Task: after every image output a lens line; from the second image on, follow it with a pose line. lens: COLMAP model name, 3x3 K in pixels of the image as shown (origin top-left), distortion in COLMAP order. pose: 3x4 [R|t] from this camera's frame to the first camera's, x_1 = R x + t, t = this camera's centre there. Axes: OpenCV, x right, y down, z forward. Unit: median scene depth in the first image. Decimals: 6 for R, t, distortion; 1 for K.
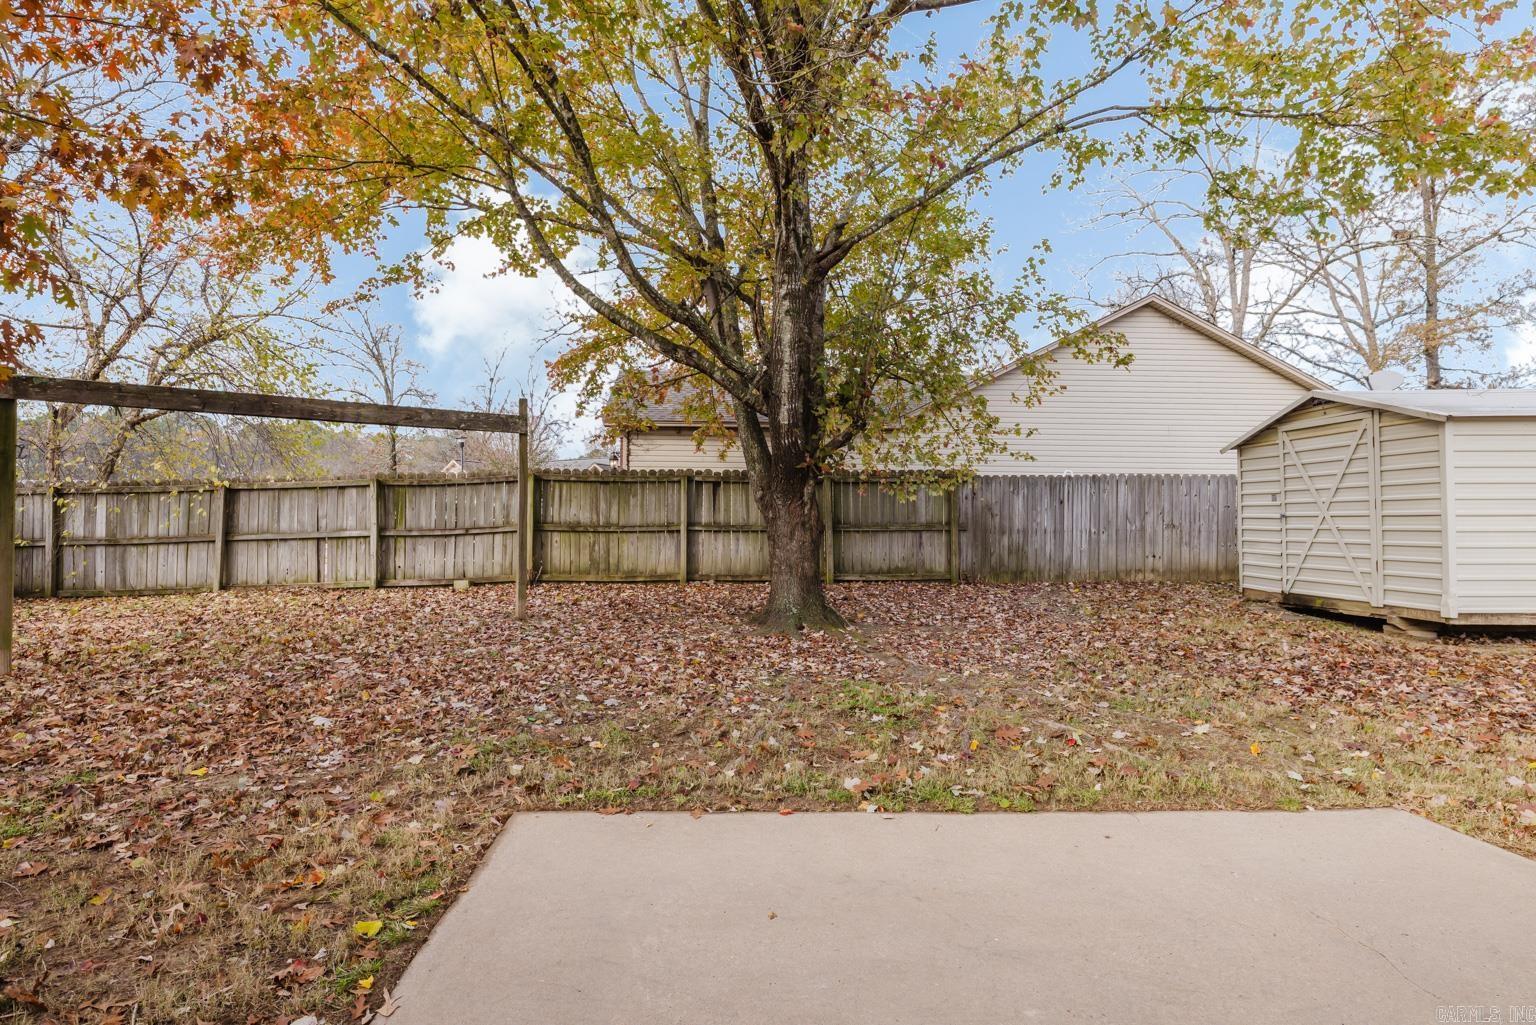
lens RADIAL K [[785.4, 0, 724.1], [0, 785.4, 501.9], [0, 0, 1]] dist [0.001312, 0.001910]
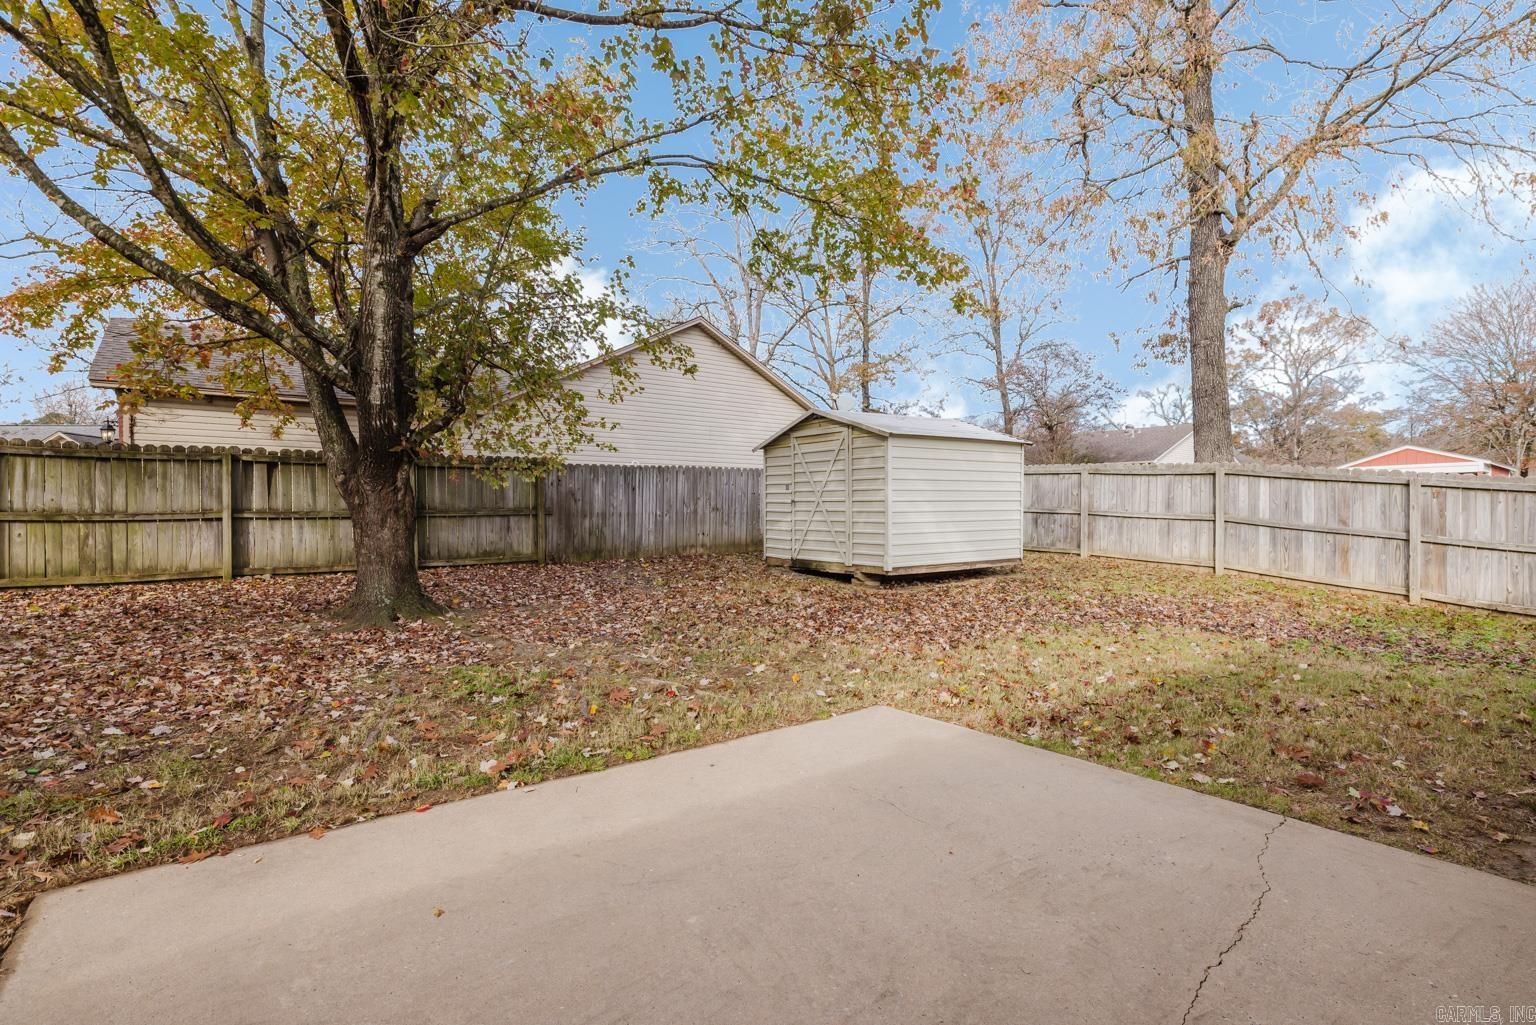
lens RADIAL K [[736.7, 0, 768.0], [0, 736.7, 512.5], [0, 0, 1]] dist [-0.002078, 0.001272]
pose [[0.819686, -0.009628, 0.572732, -0.044013], [-0.010693, 0.999427, 0.032105, -0.003056], [-0.572714, -0.032440, 0.819113, 0.008926]]
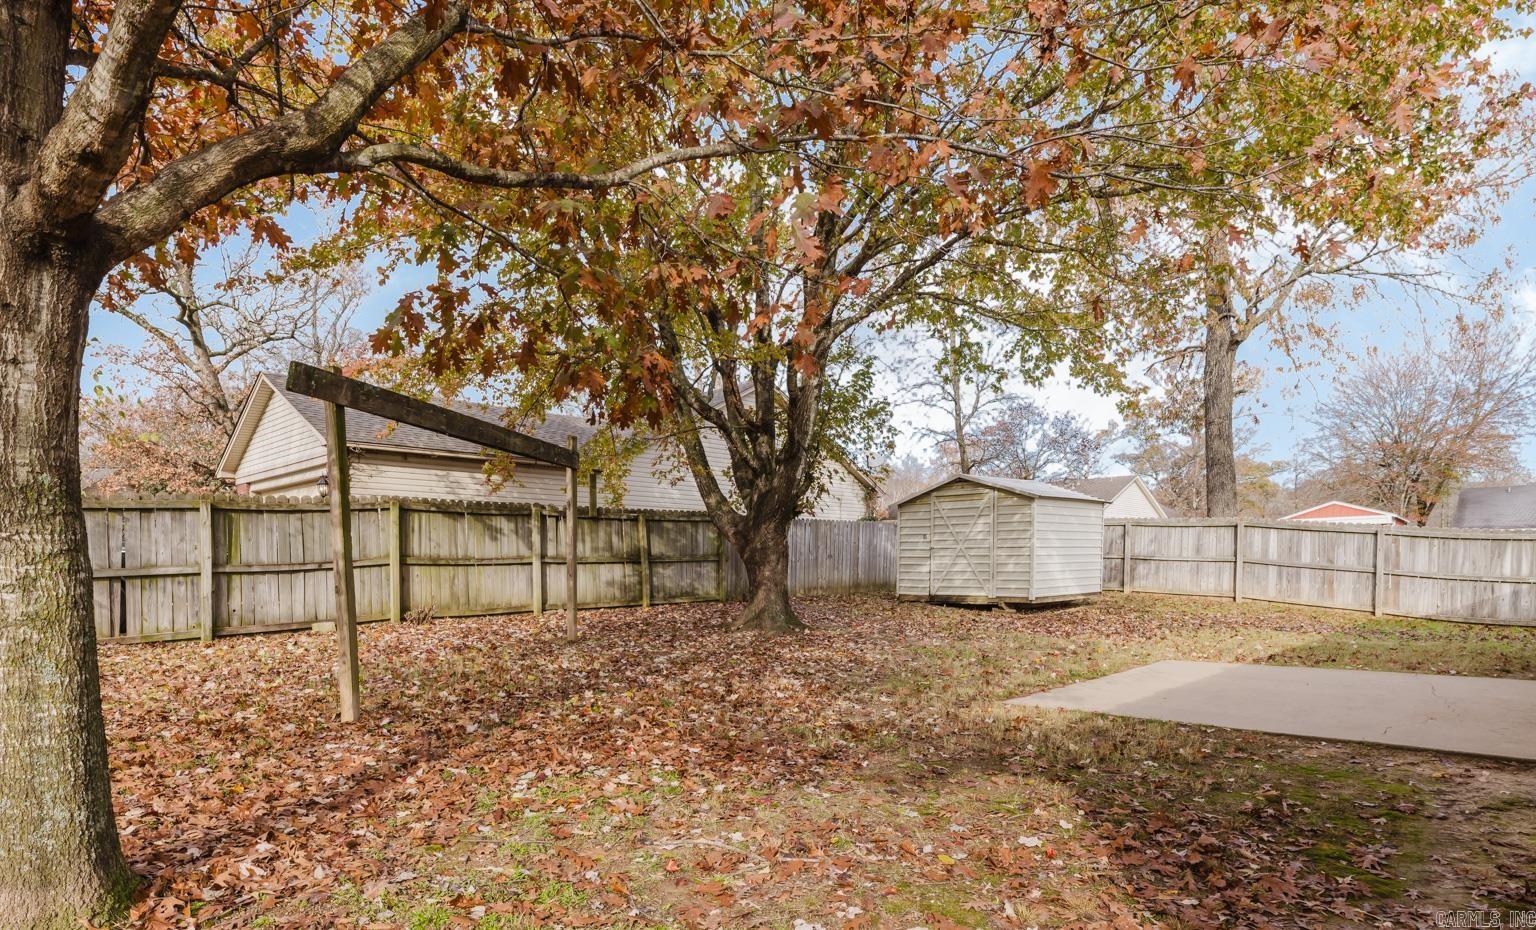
lens RADIAL K [[850.4, 0, 766.0], [0, 850.4, 604.5], [0, 0, 1]] dist [0.005177, 0.000981]
pose [[0.707744, -0.045465, 0.705004, -0.992821], [-0.008219, 0.997330, 0.072568, 0.011748], [-0.706421, -0.057155, 0.705481, -0.012319]]
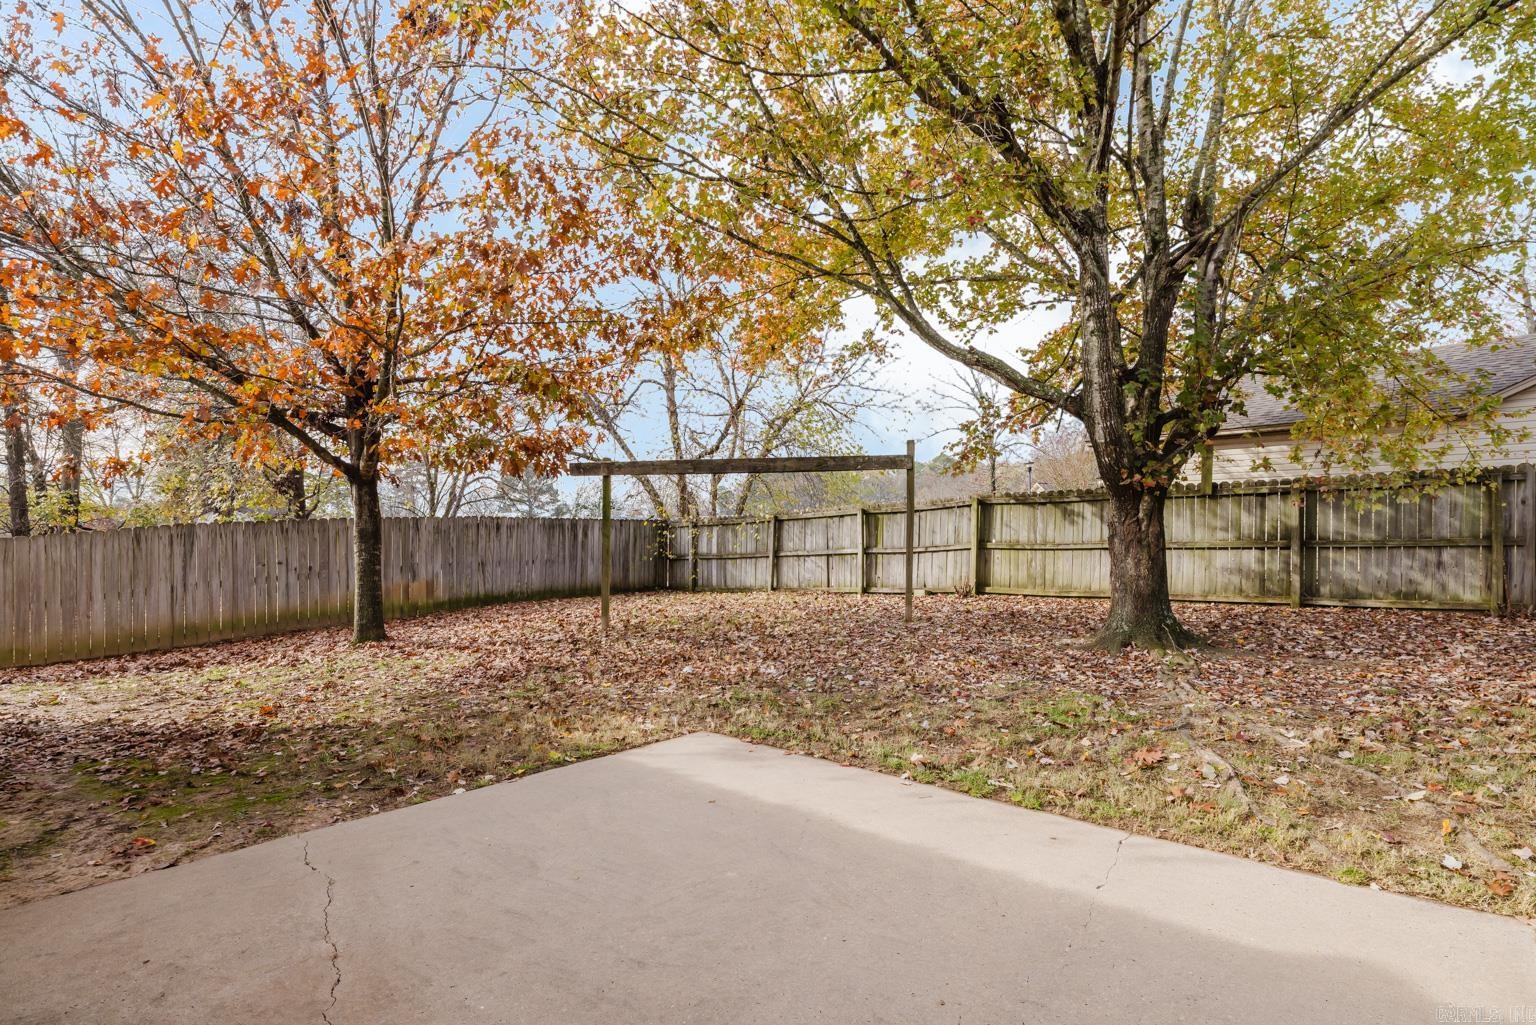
lens RADIAL K [[735.6, 0, 774.6], [0, 735.6, 543.6], [0, 0, 1]] dist [-0.000450, 0.000399]
pose [[0.741409, -0.008293, -0.671002, 0.397541], [0.029263, 0.999372, 0.019982, -0.000536], [0.670415, -0.034450, 0.741187, 0.012490]]
